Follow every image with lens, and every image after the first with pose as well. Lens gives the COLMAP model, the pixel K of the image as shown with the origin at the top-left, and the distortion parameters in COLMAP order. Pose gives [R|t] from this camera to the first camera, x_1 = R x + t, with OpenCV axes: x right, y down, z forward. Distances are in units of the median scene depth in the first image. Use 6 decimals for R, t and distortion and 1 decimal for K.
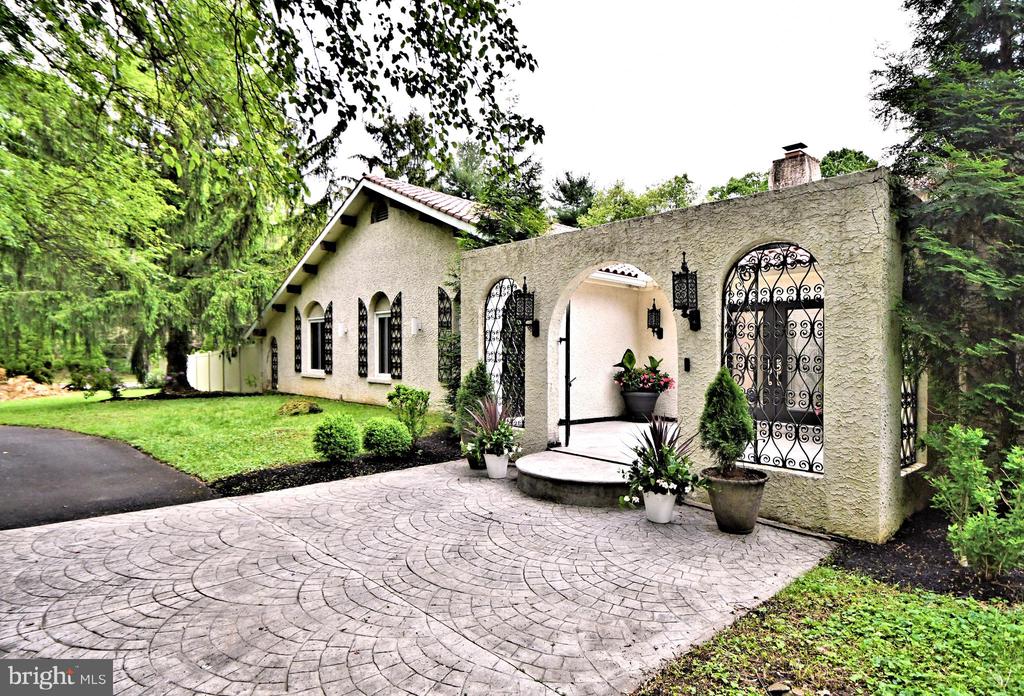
lens RADIAL K [[595.7, 0, 511.6], [0, 595.7, 379.9], [0, 0, 1]] dist [0.003107, -0.000123]
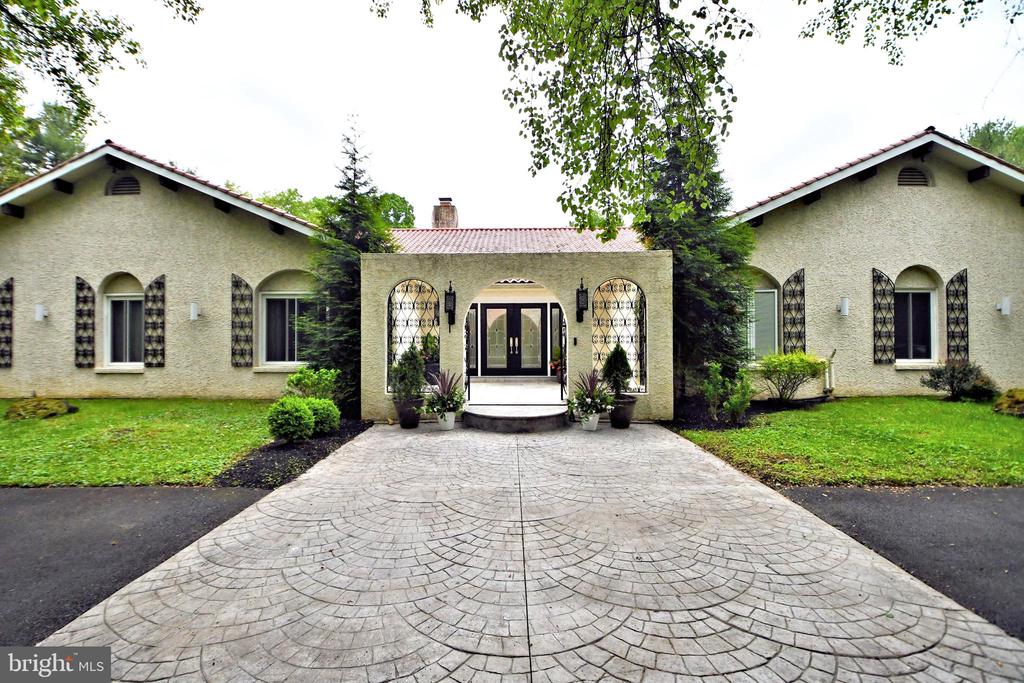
lens RADIAL K [[472.3, 0, 512.0], [0, 472.3, 341.5], [0, 0, 1]] dist [-0.002359, -0.000419]
pose [[0.673047, -0.024564, 0.739191, -0.356281], [0.046302, 0.998887, -0.008965, -0.008828], [-0.738148, 0.040260, 0.673436, 0.083908]]
